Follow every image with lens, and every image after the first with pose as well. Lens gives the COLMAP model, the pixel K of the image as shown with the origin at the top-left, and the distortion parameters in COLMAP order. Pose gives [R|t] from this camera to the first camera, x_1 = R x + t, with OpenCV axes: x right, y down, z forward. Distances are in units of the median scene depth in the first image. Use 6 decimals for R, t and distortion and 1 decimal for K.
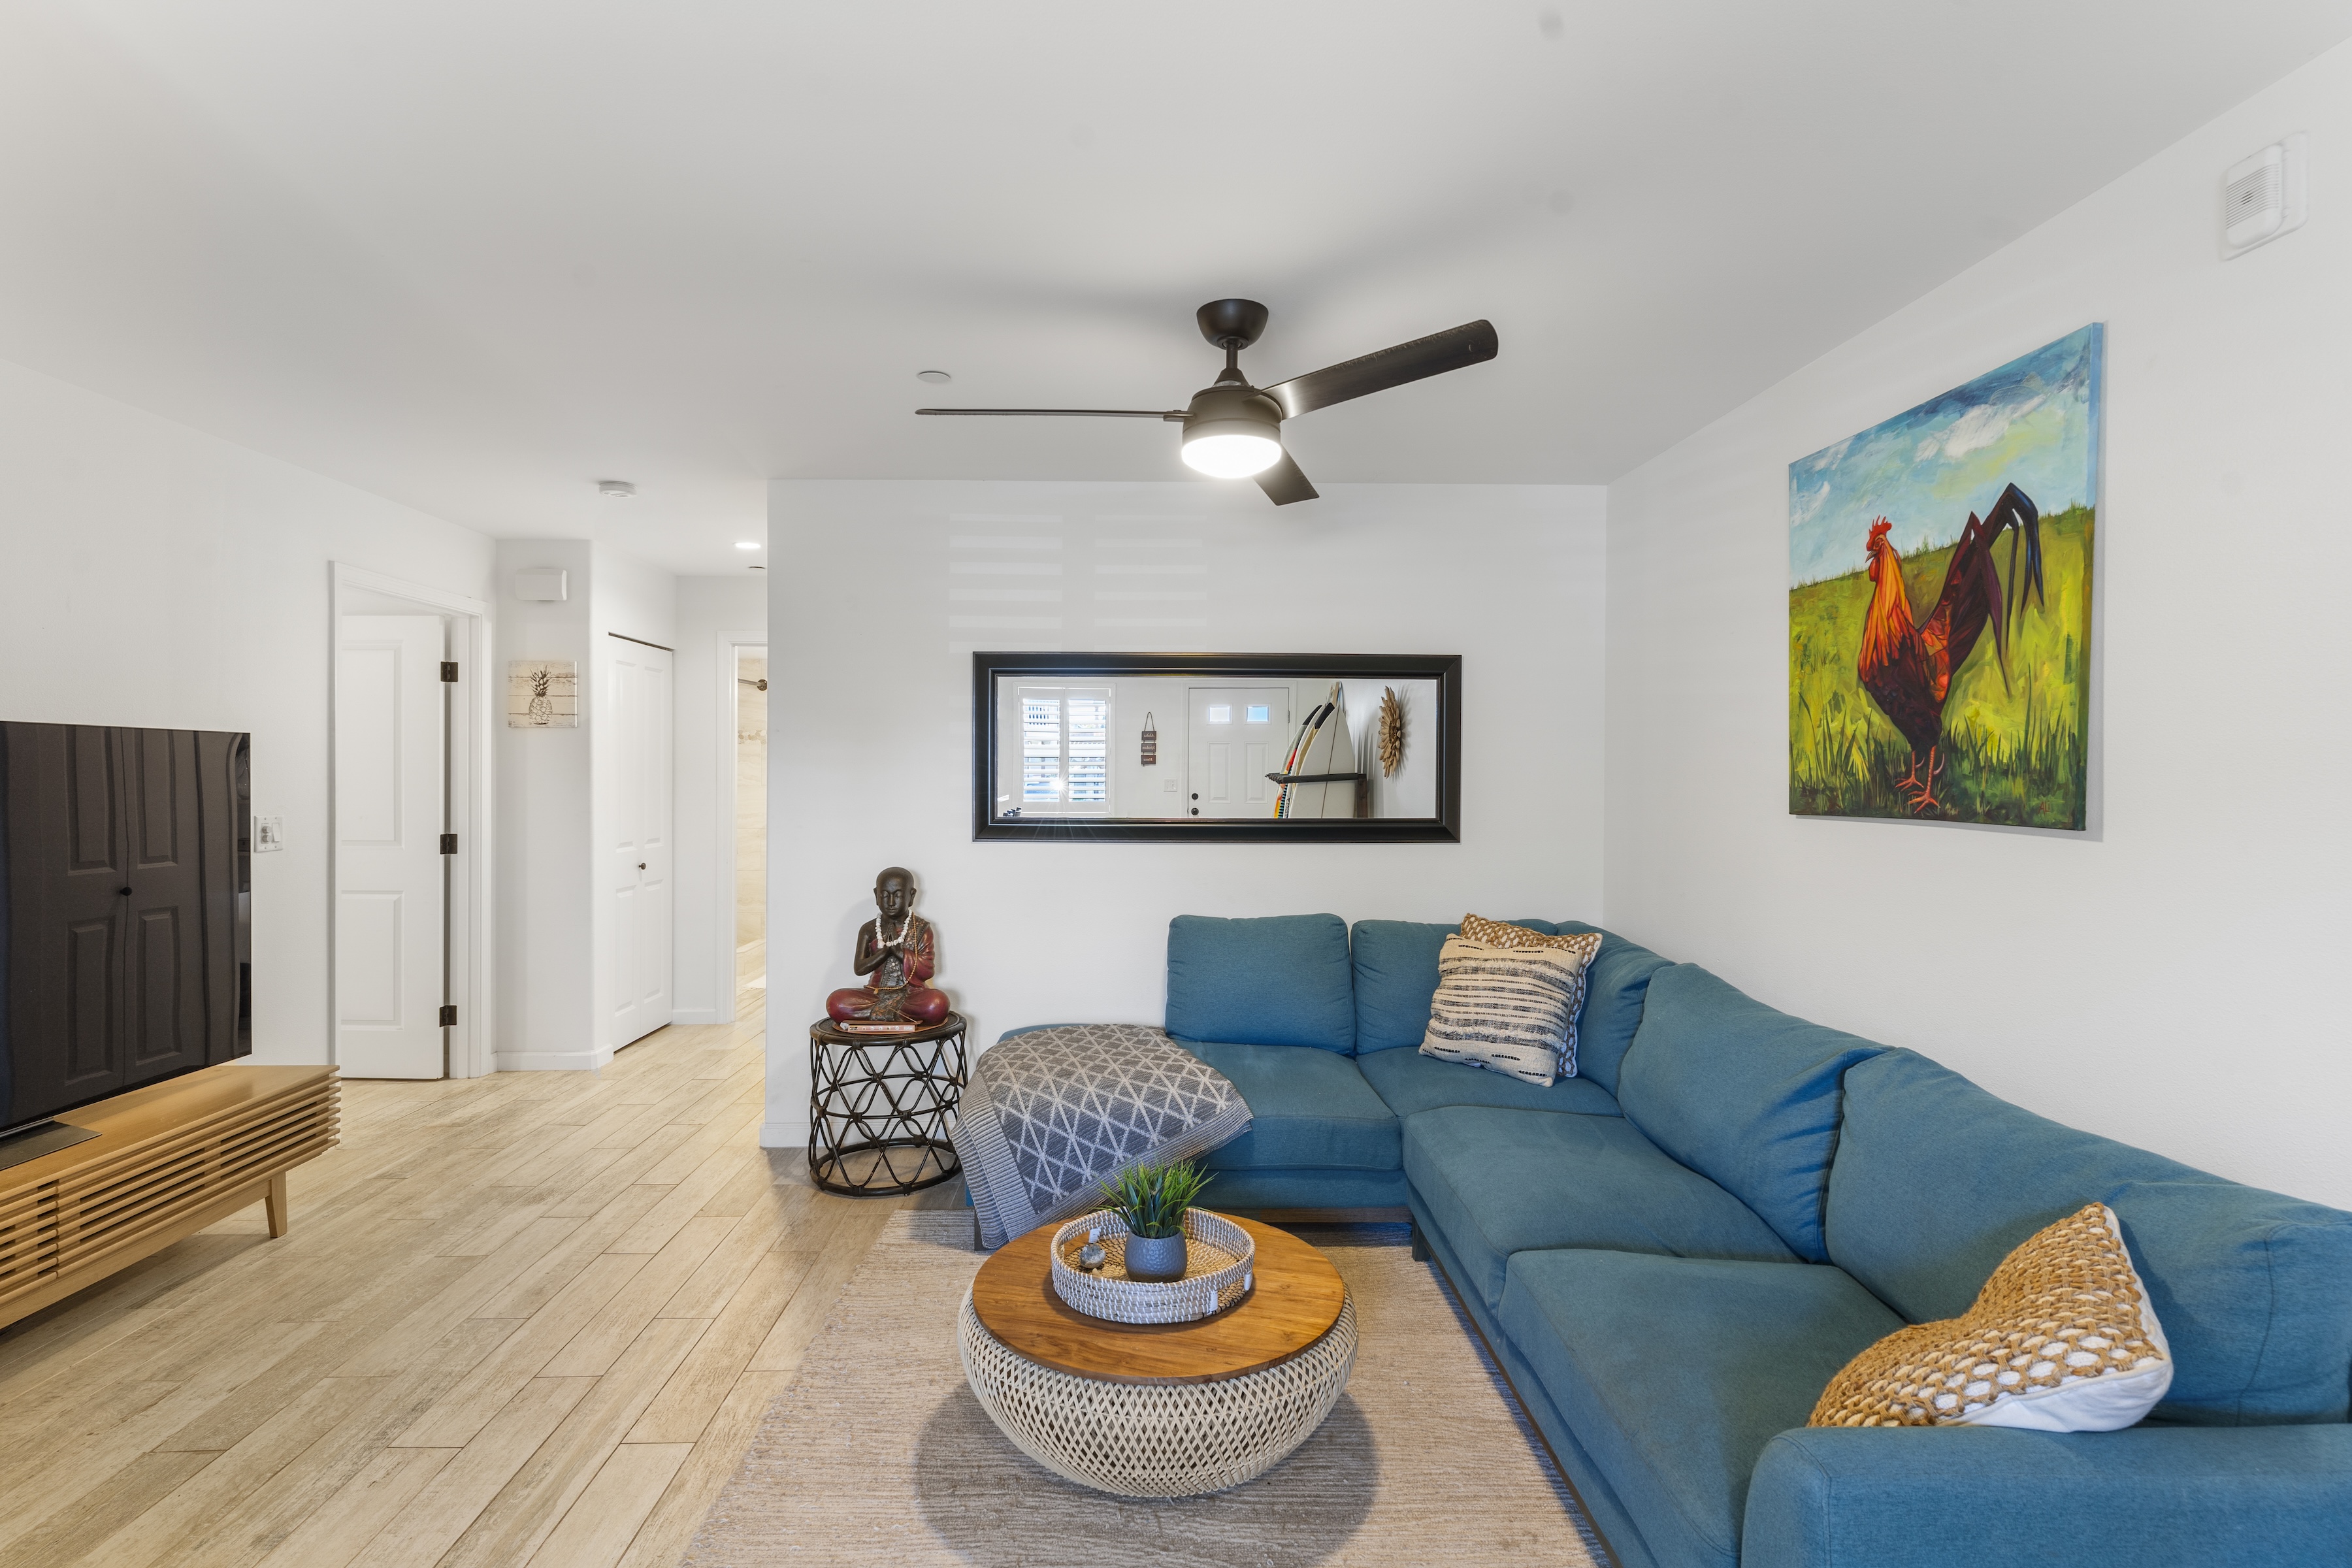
lens RADIAL K [[1129.1, 0, 1164.6], [0, 1129.1, 778.1], [0, 0, 1]] dist [0.002991, -0.000731]
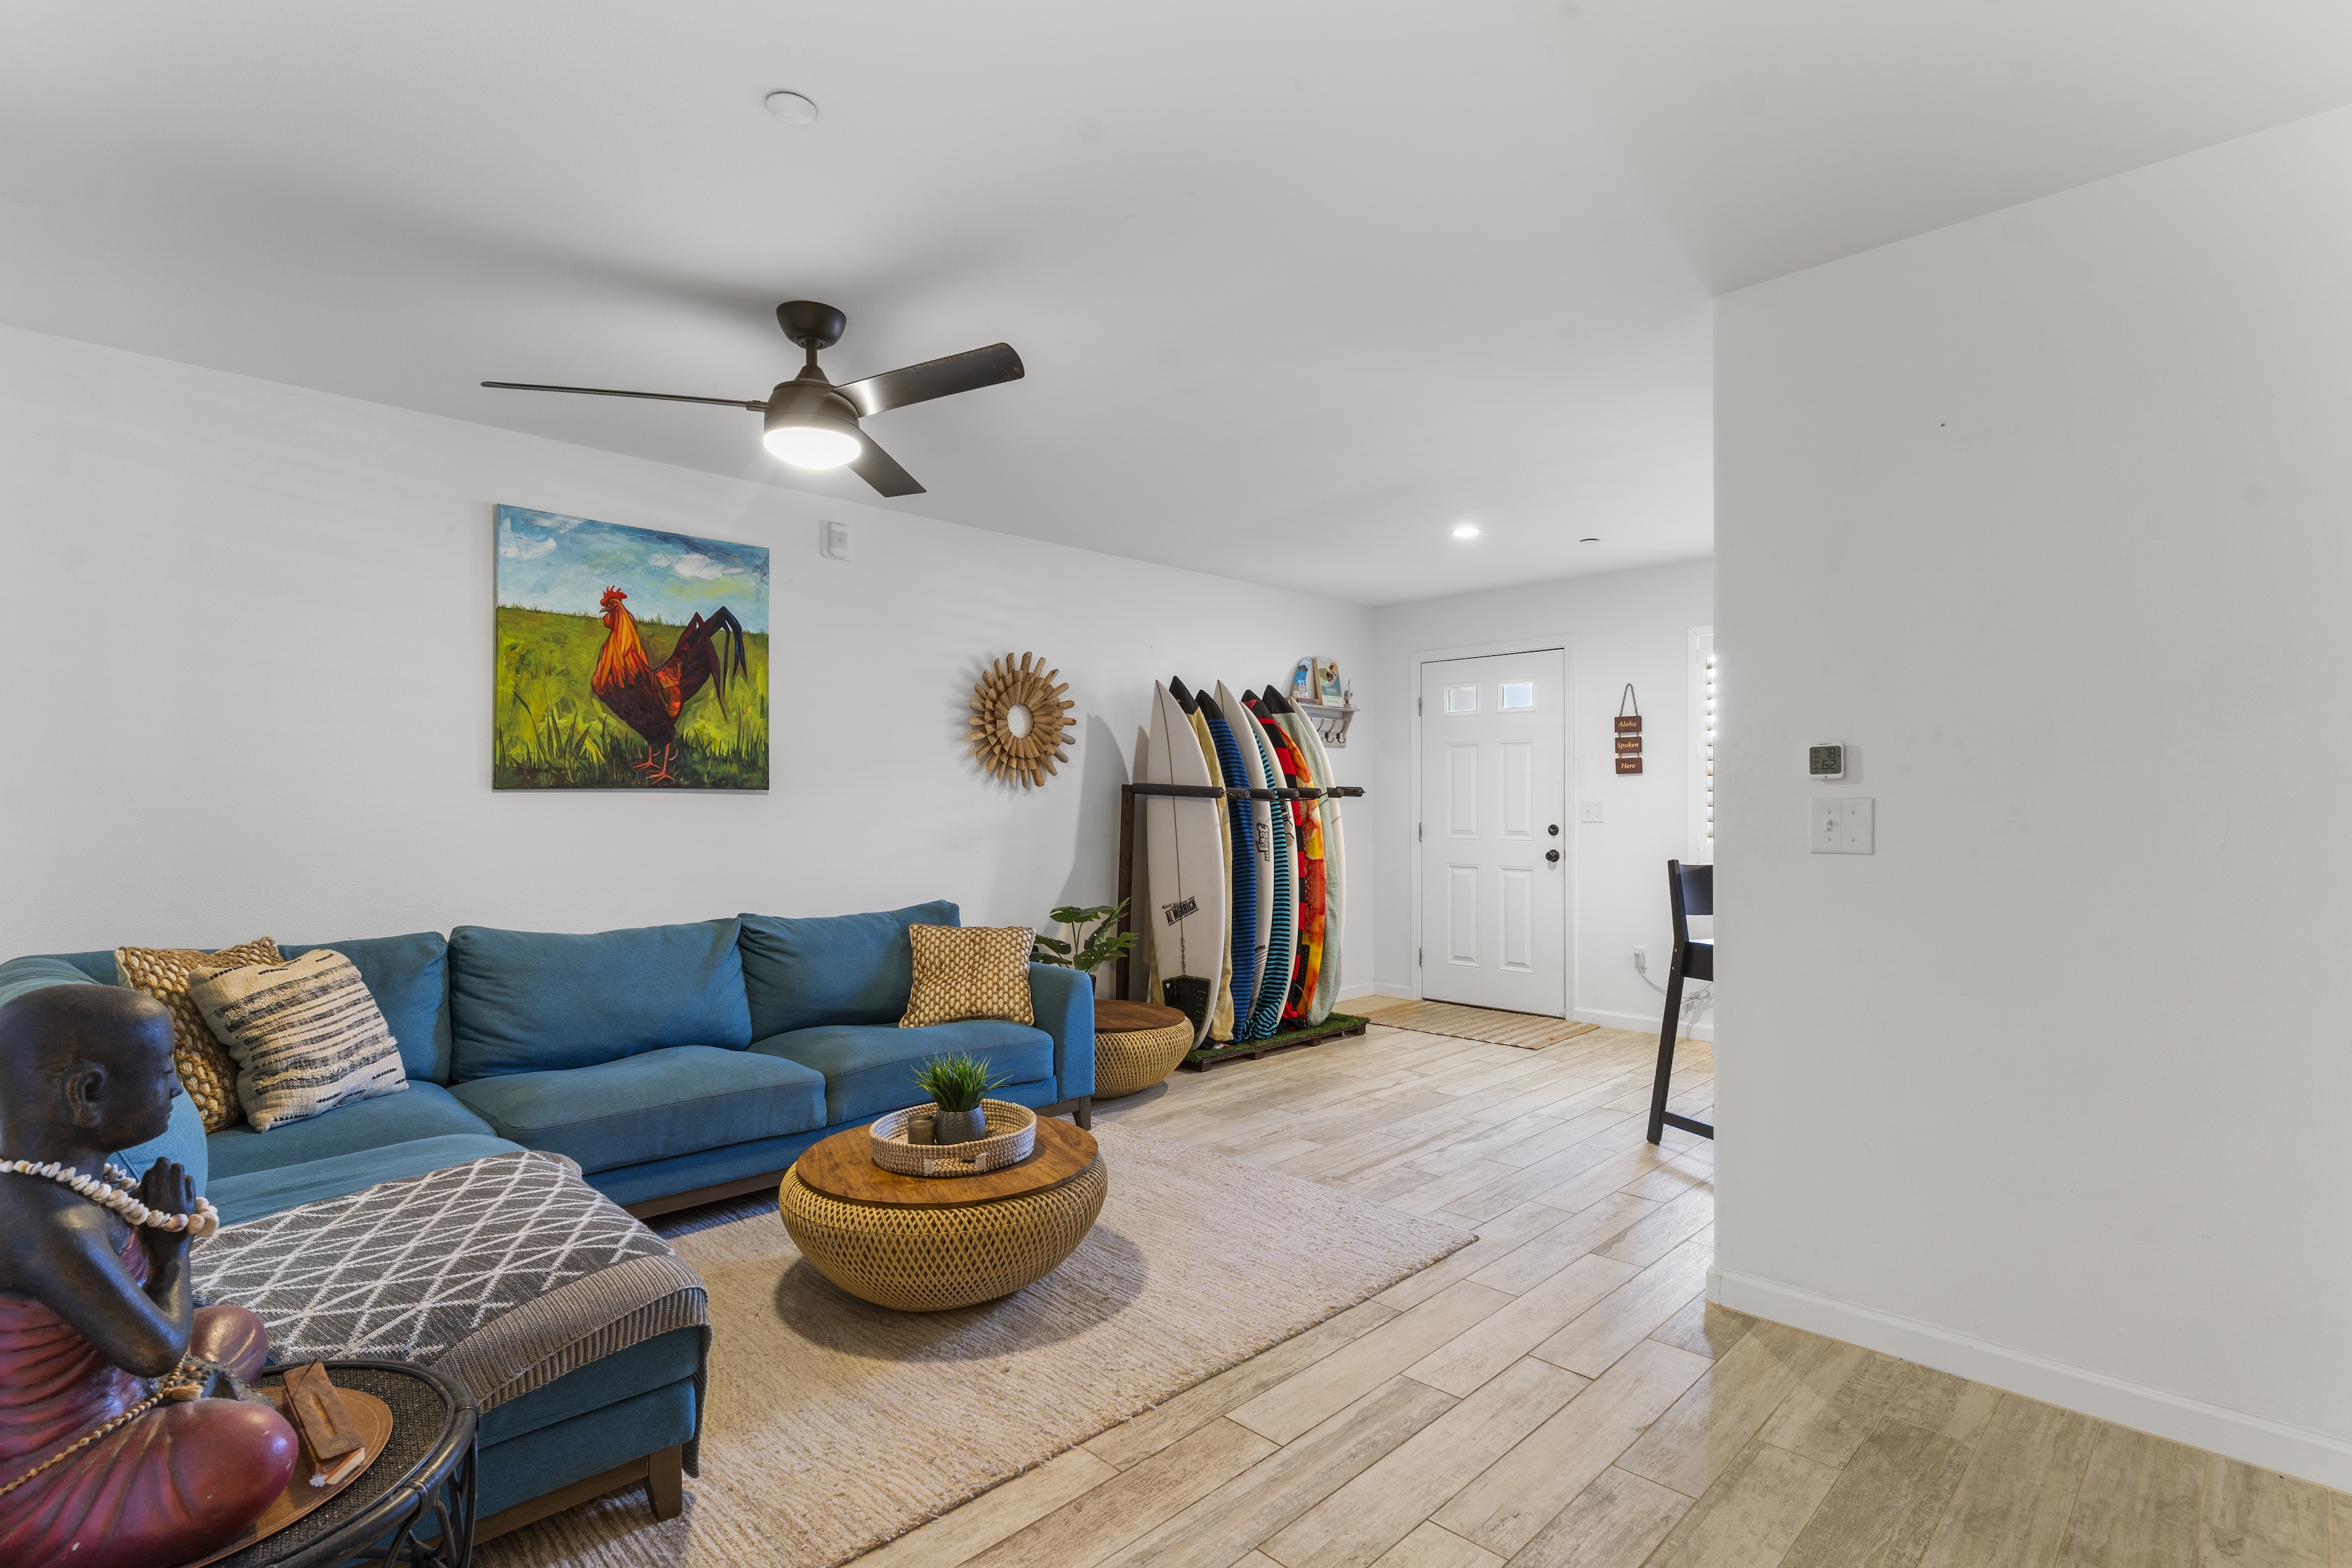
lens RADIAL K [[1129.1, 0, 1170.3], [0, 1129.1, 808.5], [0, 0, 1]] dist [0.002991, -0.000731]
pose [[-0.687160, -0.006689, 0.726476, -0.925338], [0.002467, 0.999930, 0.011540, 0.044910], [-0.726502, 0.009722, -0.687095, 1.443717]]
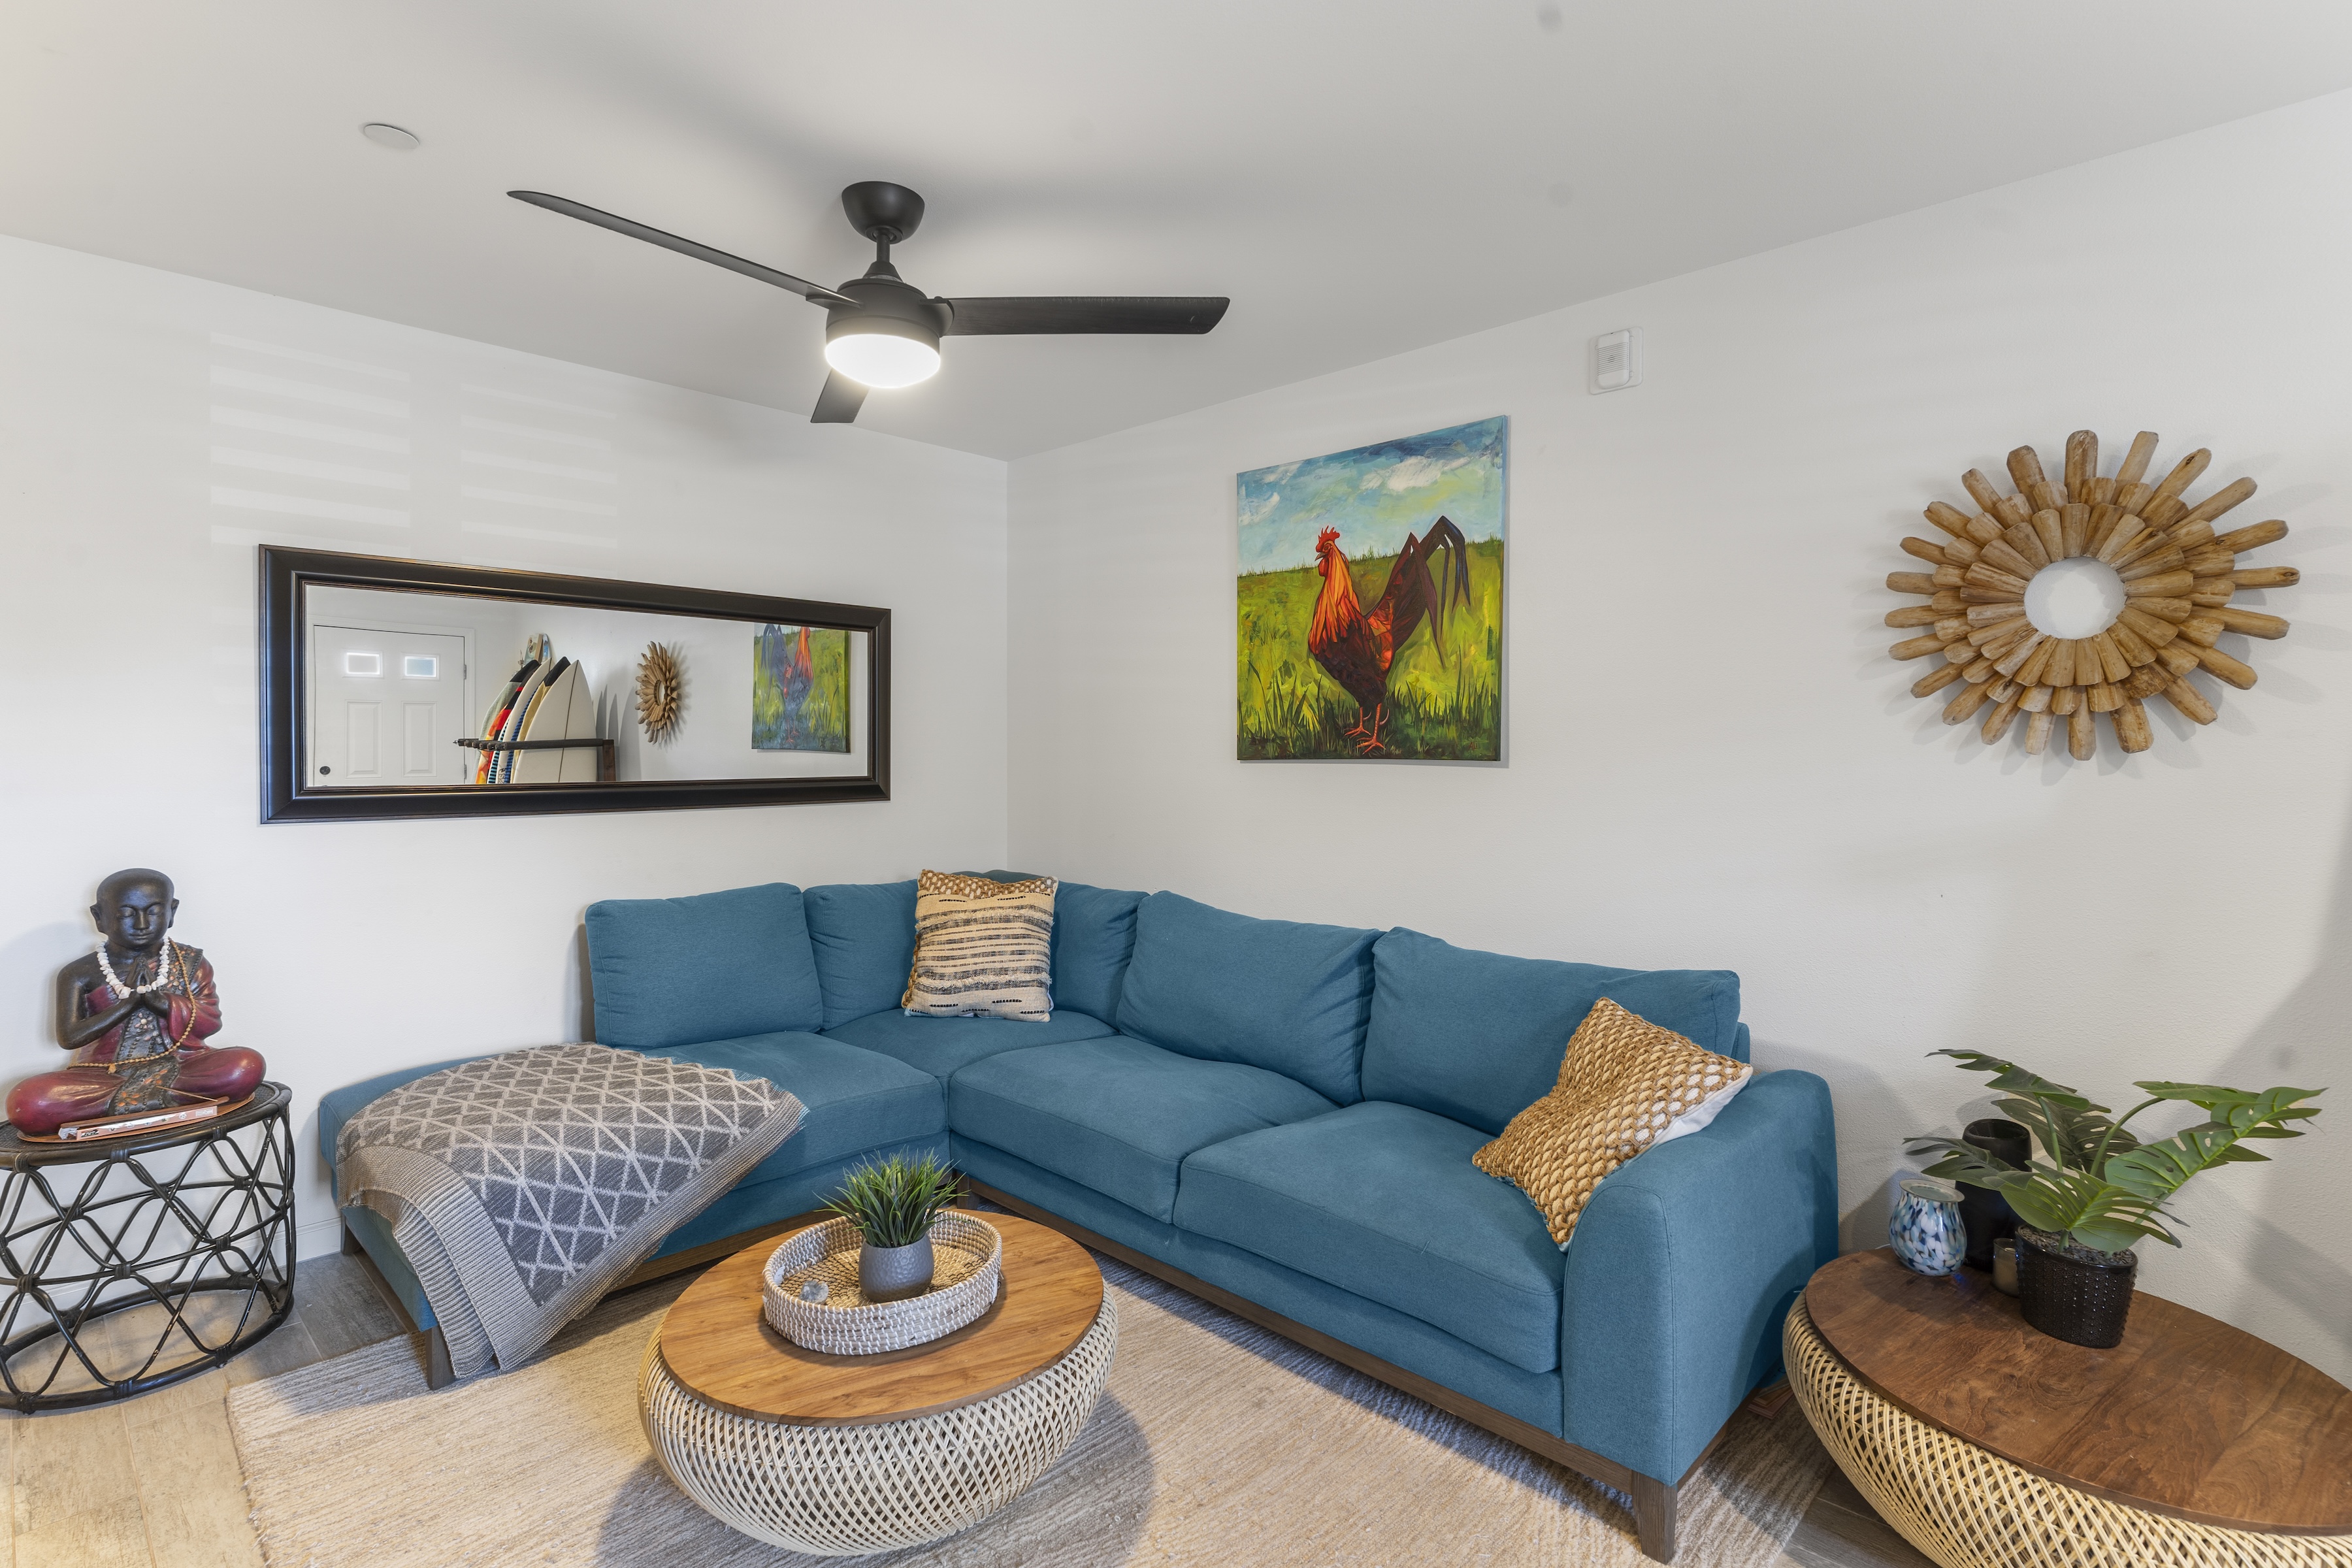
lens RADIAL K [[1129.1, 0, 1173.6], [0, 1129.1, 761.1], [0, 0, 1]] dist [0.002991, -0.000731]
pose [[0.708741, -0.011469, 0.705376, -0.396617], [0.006669, 0.999932, 0.009557, 0.023052], [-0.705437, -0.002069, 0.708769, 0.198946]]
